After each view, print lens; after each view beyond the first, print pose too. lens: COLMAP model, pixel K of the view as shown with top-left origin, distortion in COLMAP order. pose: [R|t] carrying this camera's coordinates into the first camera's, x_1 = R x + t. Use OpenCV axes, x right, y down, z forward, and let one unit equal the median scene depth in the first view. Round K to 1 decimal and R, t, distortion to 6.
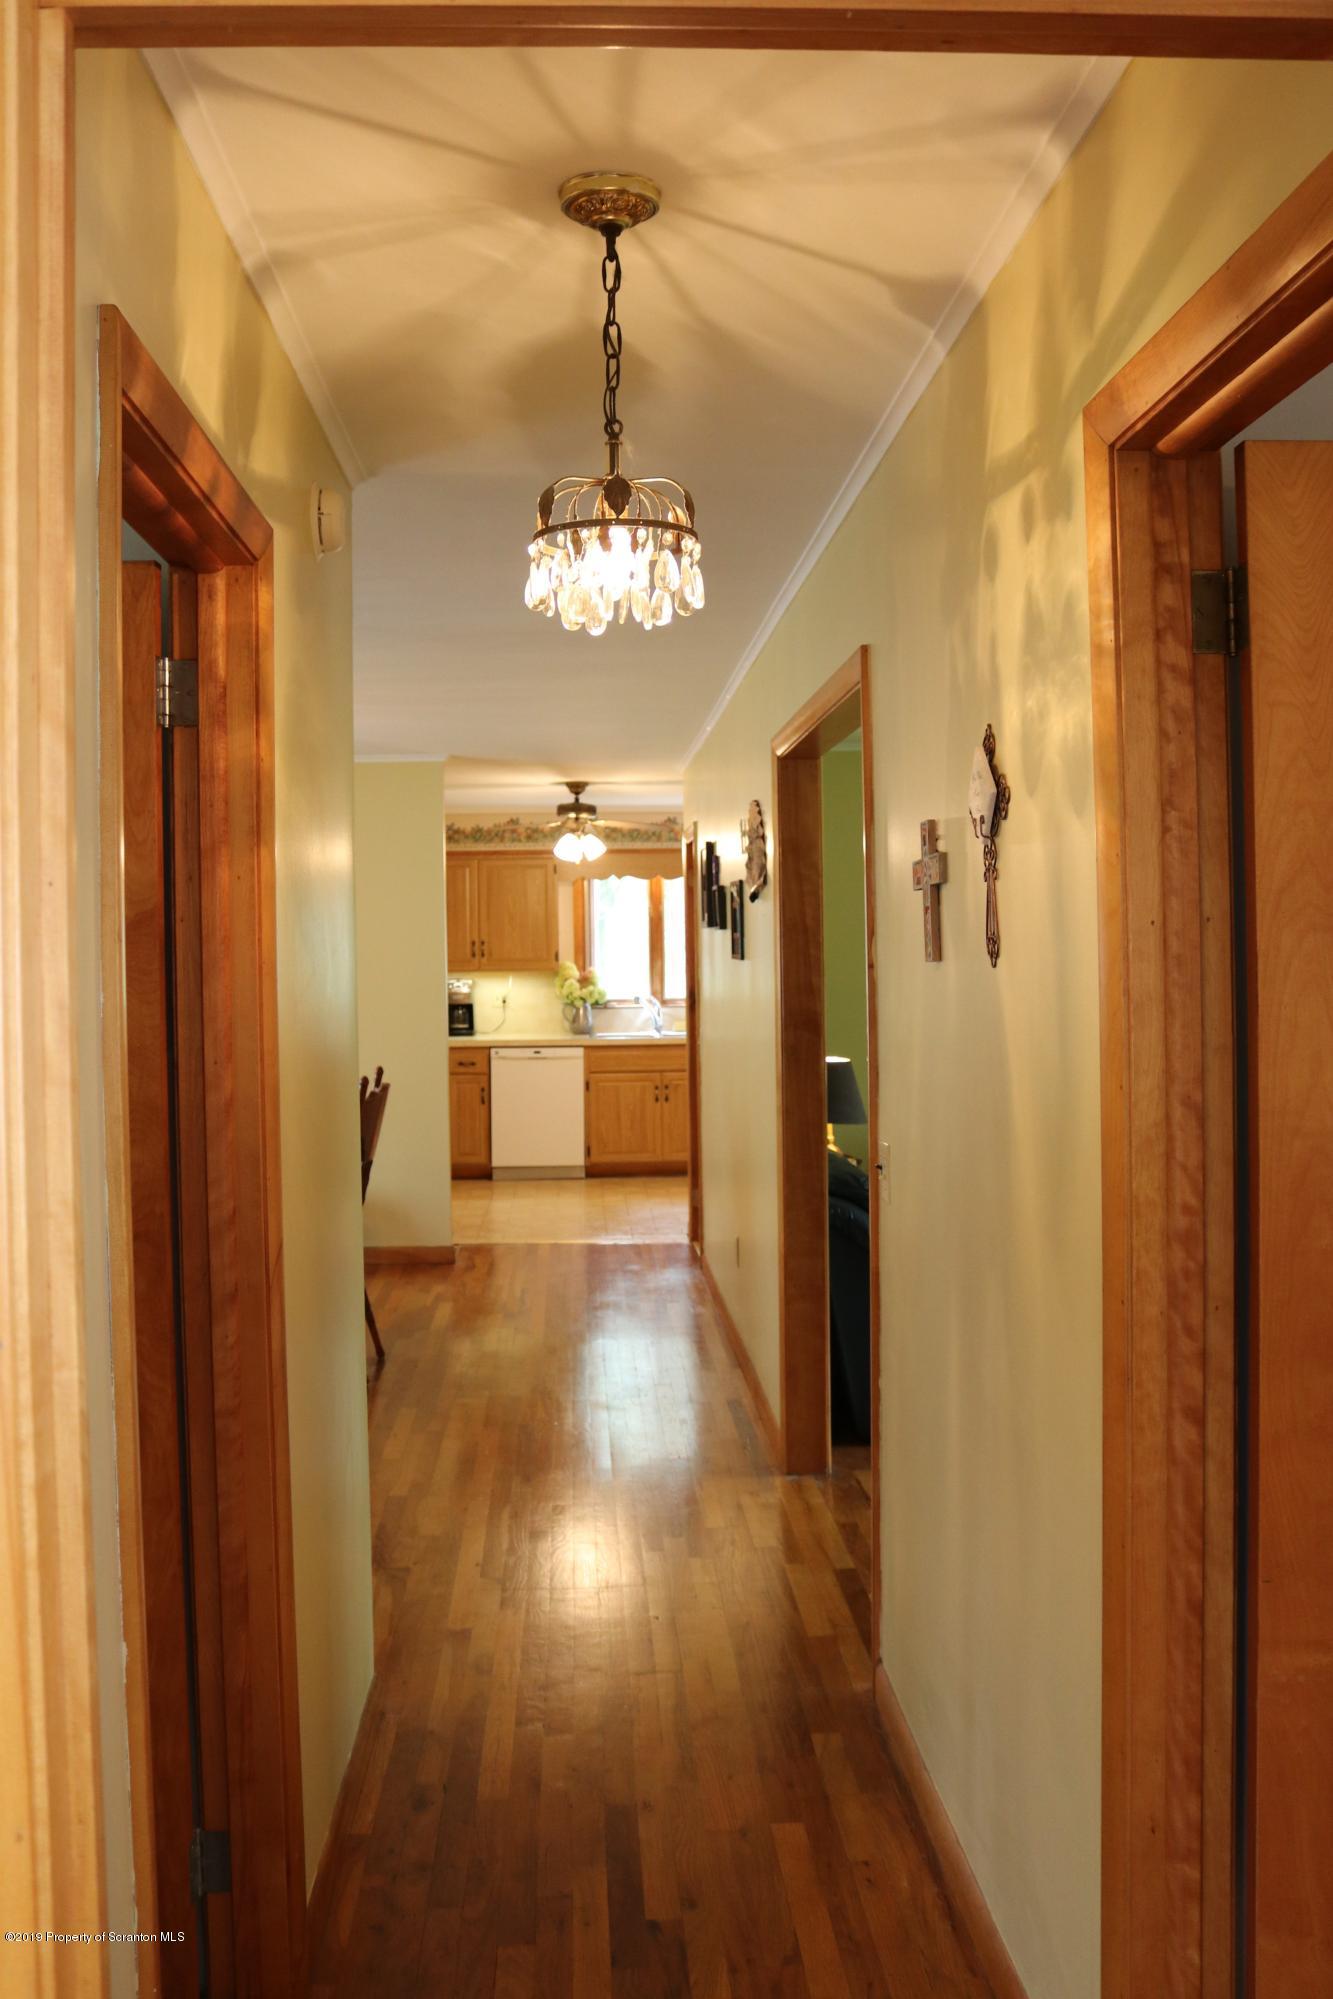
lens RADIAL K [[1772.8, 0, 666.5], [0, 1772.8, 999.5], [0, 0, 1]] dist [-0.134863, 0.123903]
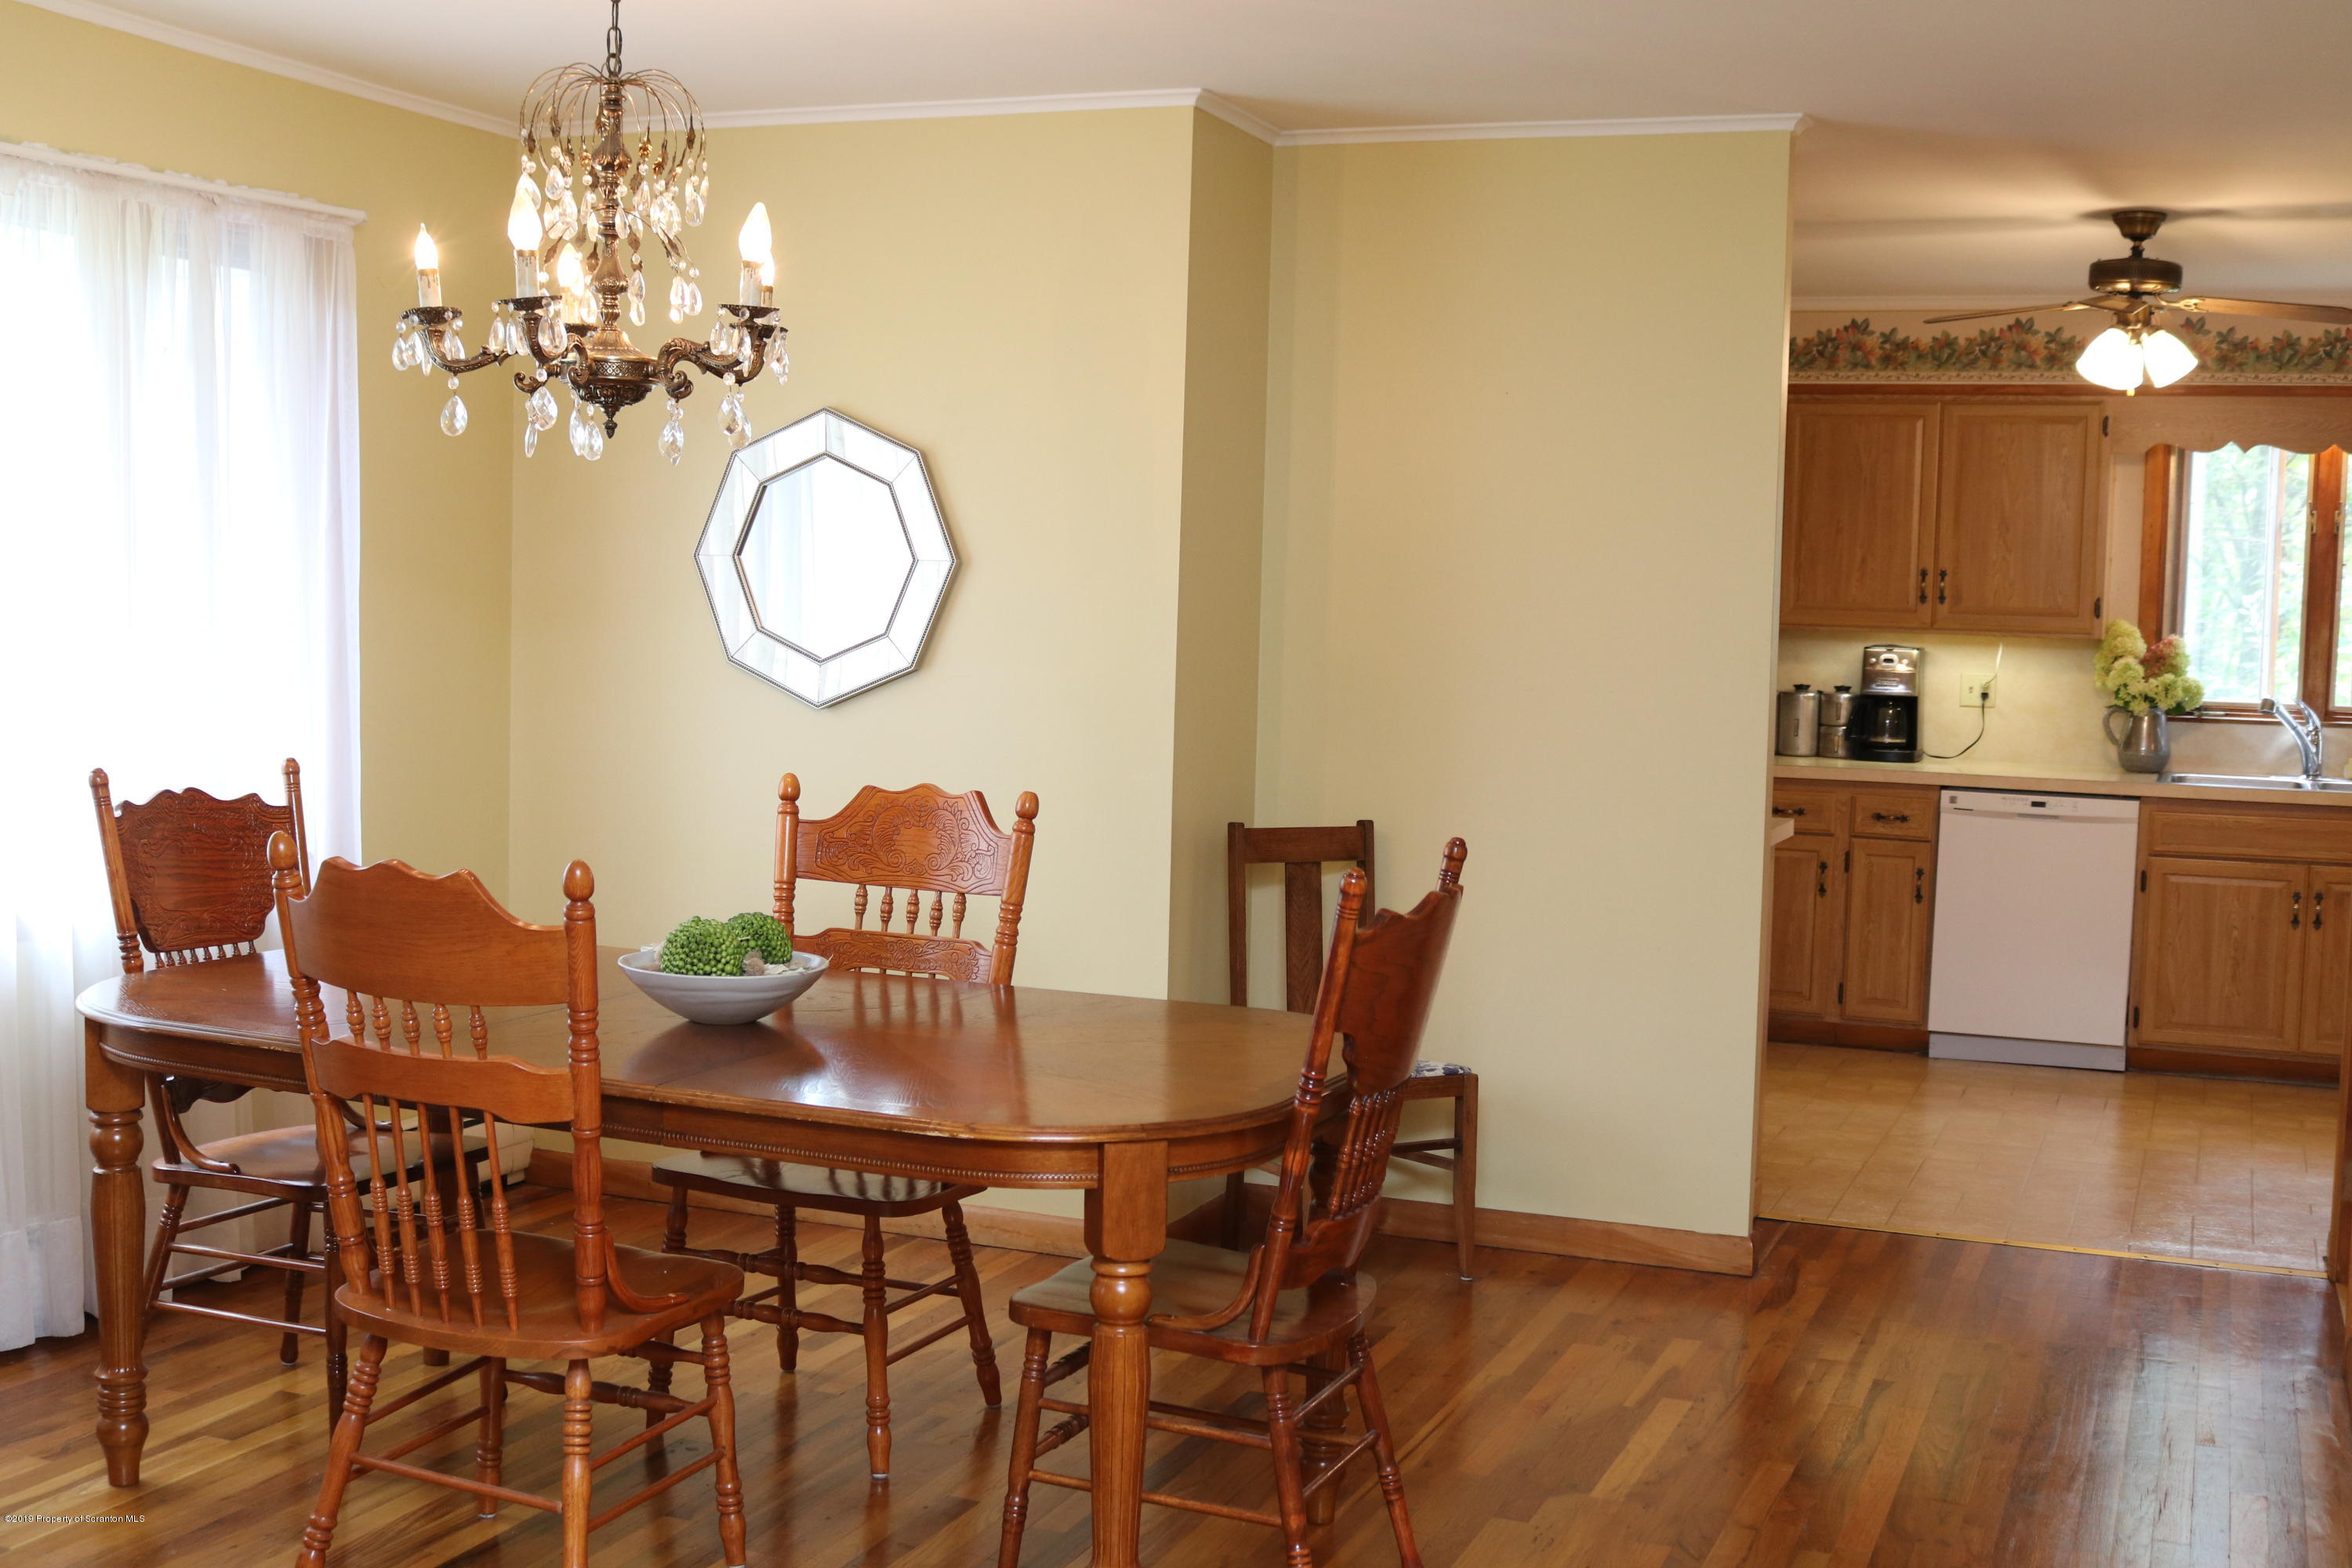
lens RADIAL K [[2818.9, 0, 1176.0], [0, 2818.9, 784.0], [0, 0, 1]] dist [-0.054309, 0.028136]
pose [[0.918145, 0.065101, -0.390860, 0.009391], [-0.051201, 0.997633, 0.045892, 0.001323], [0.392922, -0.022123, 0.919305, 0.204222]]
